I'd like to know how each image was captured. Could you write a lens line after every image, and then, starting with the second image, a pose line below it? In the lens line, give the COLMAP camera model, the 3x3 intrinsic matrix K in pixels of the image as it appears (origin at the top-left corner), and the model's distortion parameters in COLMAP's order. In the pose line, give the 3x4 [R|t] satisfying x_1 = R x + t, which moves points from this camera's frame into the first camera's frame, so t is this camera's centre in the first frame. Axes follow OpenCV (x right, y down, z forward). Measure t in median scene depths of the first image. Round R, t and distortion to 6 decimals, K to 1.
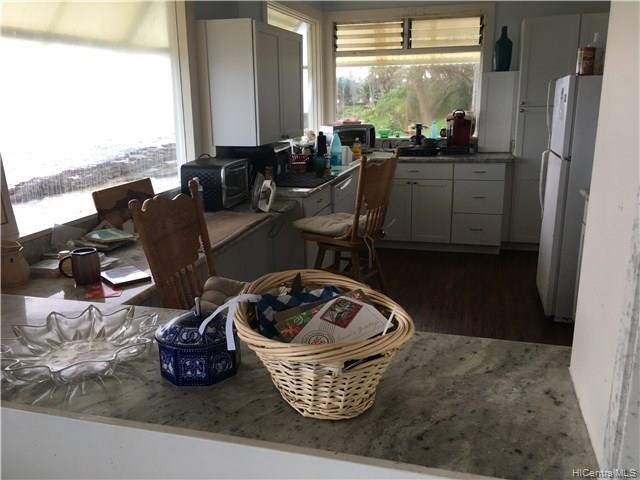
lens RADIAL K [[546.3, 0, 320.0], [0, 546.3, 240.0], [0, 0, 1]] dist [0.094466, -0.130180]
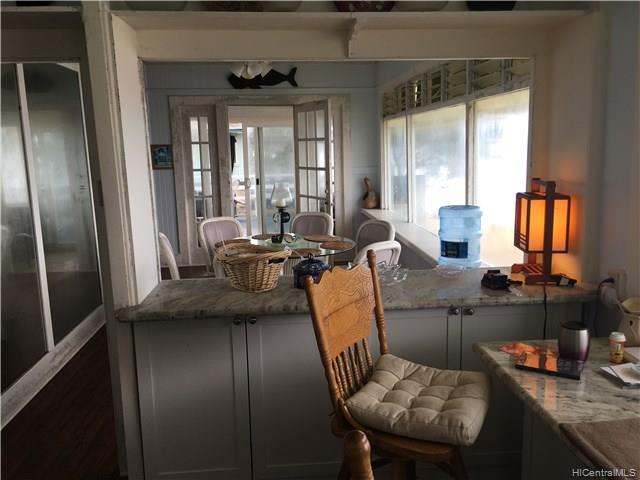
lens RADIAL K [[546.3, 0, 320.0], [0, 546.3, 240.0], [0, 0, 1]] dist [0.094466, -0.130180]
pose [[-0.936263, 0.102966, -0.335872, 0.100672], [-0.048085, 0.909522, 0.412865, -0.174873], [0.347994, 0.402701, -0.846600, 0.592102]]
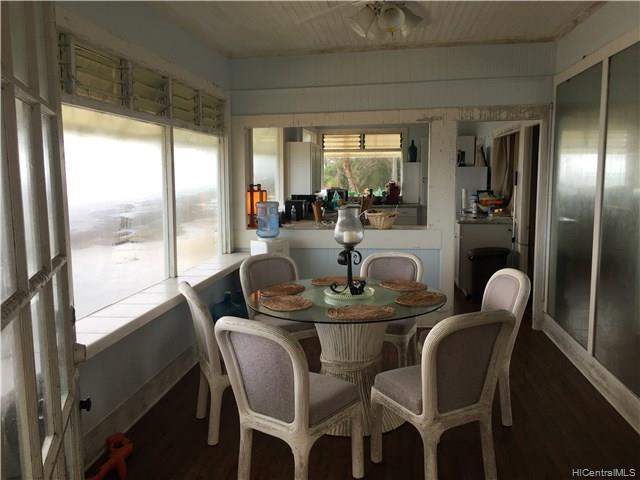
lens RADIAL K [[546.3, 0, 320.0], [0, 546.3, 240.0], [0, 0, 1]] dist [0.094466, -0.130180]
pose [[0.990493, -0.007910, 0.137339, -0.252934], [0.026280, 0.990839, -0.132463, 0.206618], [-0.135033, 0.134813, 0.981627, -0.786549]]
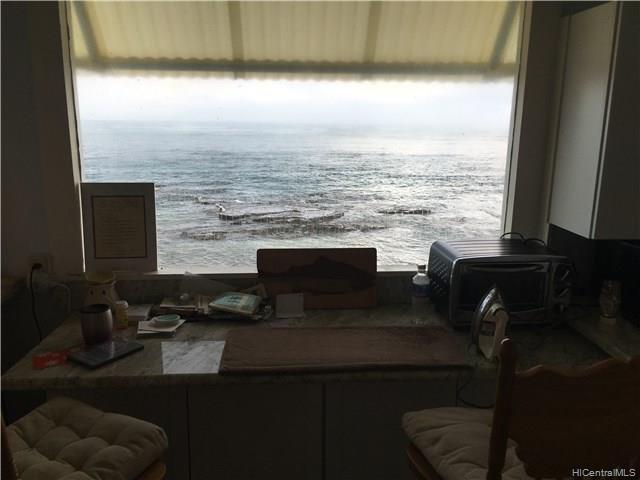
lens RADIAL K [[546.3, 0, 320.0], [0, 546.3, 240.0], [0, 0, 1]] dist [0.094466, -0.130180]
pose [[0.317304, 0.213340, -0.924015, 0.185595], [-0.257232, 0.957199, 0.132669, -0.111861], [0.912771, 0.195589, 0.358601, 0.375984]]
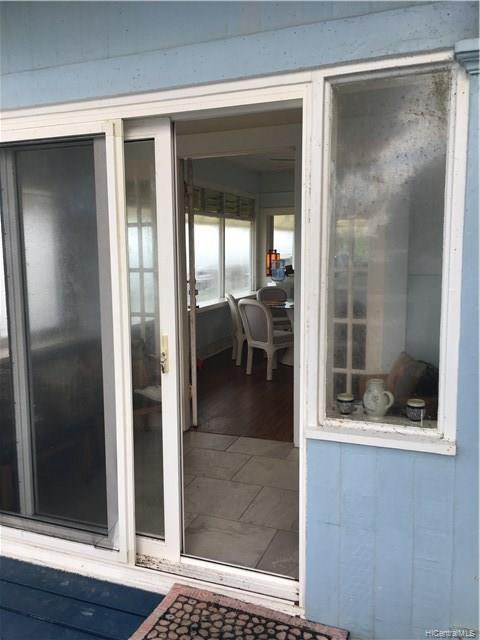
lens RADIAL K [[546.3, 0, 240.0], [0, 546.3, 320.0], [0, 0, 1]] dist [0.094466, -0.130180]
pose [[0.995207, 0.024106, -0.094768, -0.136971], [-0.035171, 0.992522, -0.116886, 0.436601], [0.091242, 0.119659, 0.988614, -1.635862]]
